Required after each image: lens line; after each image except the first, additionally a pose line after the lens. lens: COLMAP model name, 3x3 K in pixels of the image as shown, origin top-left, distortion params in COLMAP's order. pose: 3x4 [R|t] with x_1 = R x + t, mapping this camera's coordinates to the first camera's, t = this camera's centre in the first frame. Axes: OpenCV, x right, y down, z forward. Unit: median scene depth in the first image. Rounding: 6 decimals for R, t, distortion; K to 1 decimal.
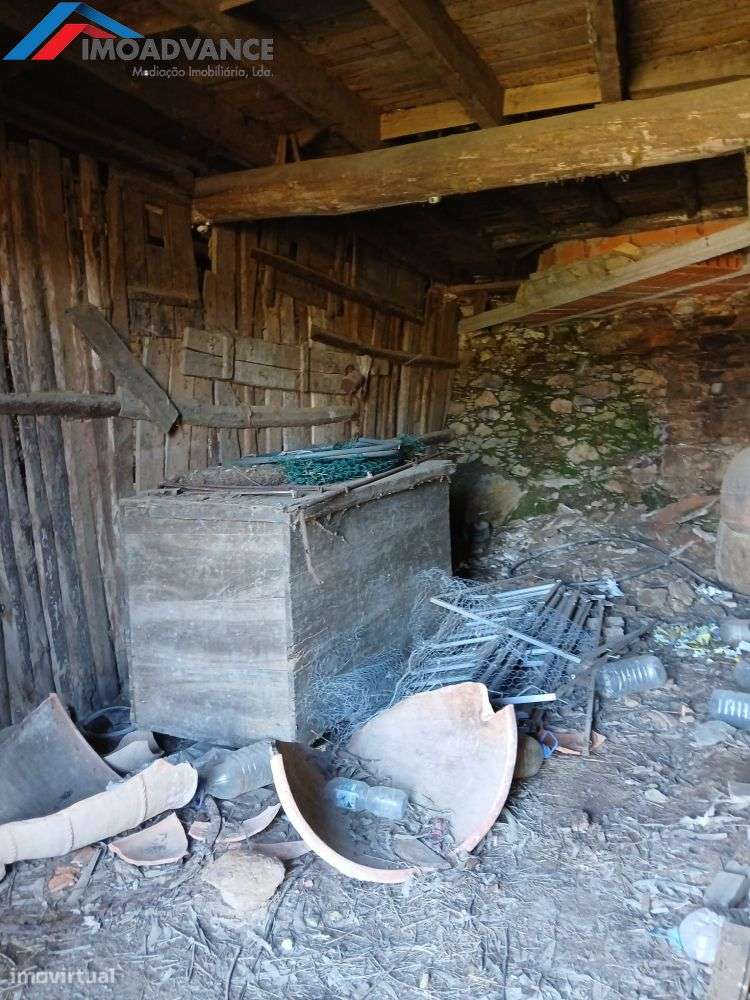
lens RADIAL K [[793.0, 0, 353.0], [0, 793.0, 491.6], [0, 0, 1]] dist [0.054427, -0.120978]
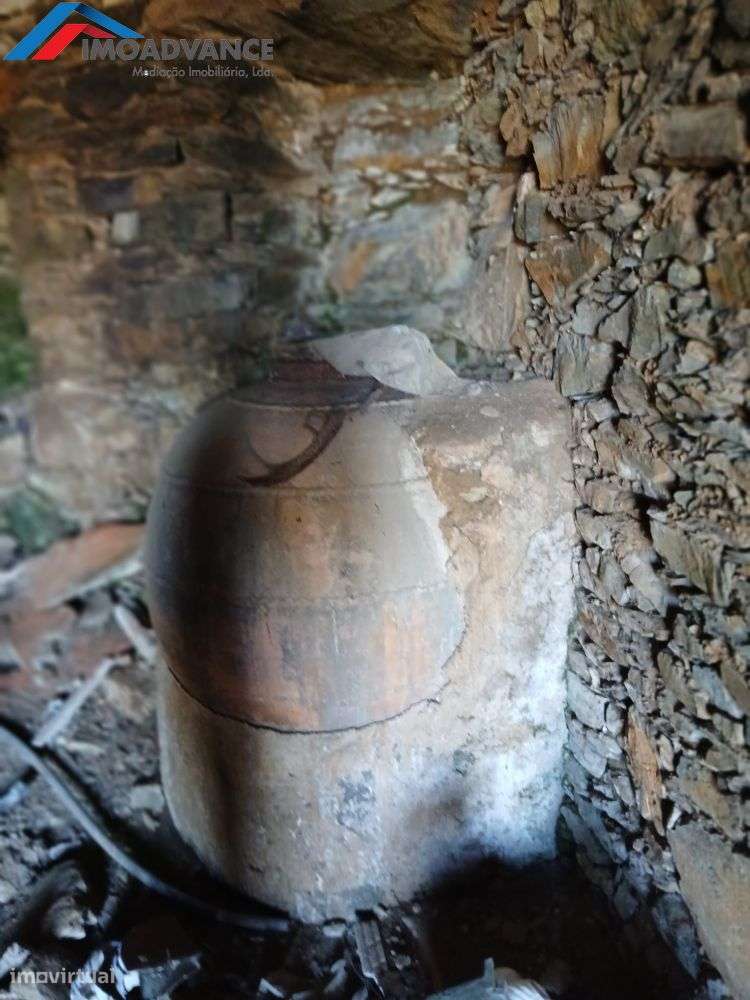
lens RADIAL K [[793.0, 0, 352.8], [0, 793.0, 492.3], [0, 0, 1]] dist [0.054427, -0.120978]
pose [[0.835261, -0.169999, 0.522914, 0.318583], [0.087949, 0.980068, 0.178136, -0.064244], [-0.542774, -0.102800, 0.833563, 0.602194]]
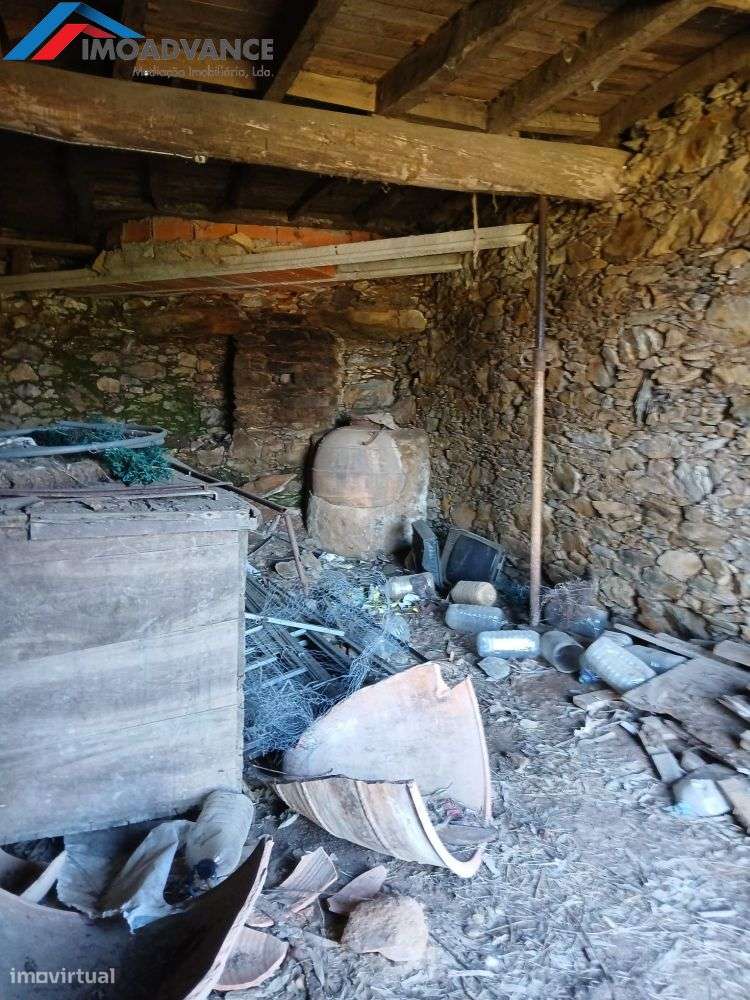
lens RADIAL K [[793.0, 0, 371.2], [0, 793.0, 498.9], [0, 0, 1]] dist [0.054427, -0.120978]
pose [[0.665257, -0.060925, 0.744125, -0.290071], [0.030931, 0.998058, 0.054062, -0.016478], [-0.745974, -0.012949, 0.665850, 0.158840]]
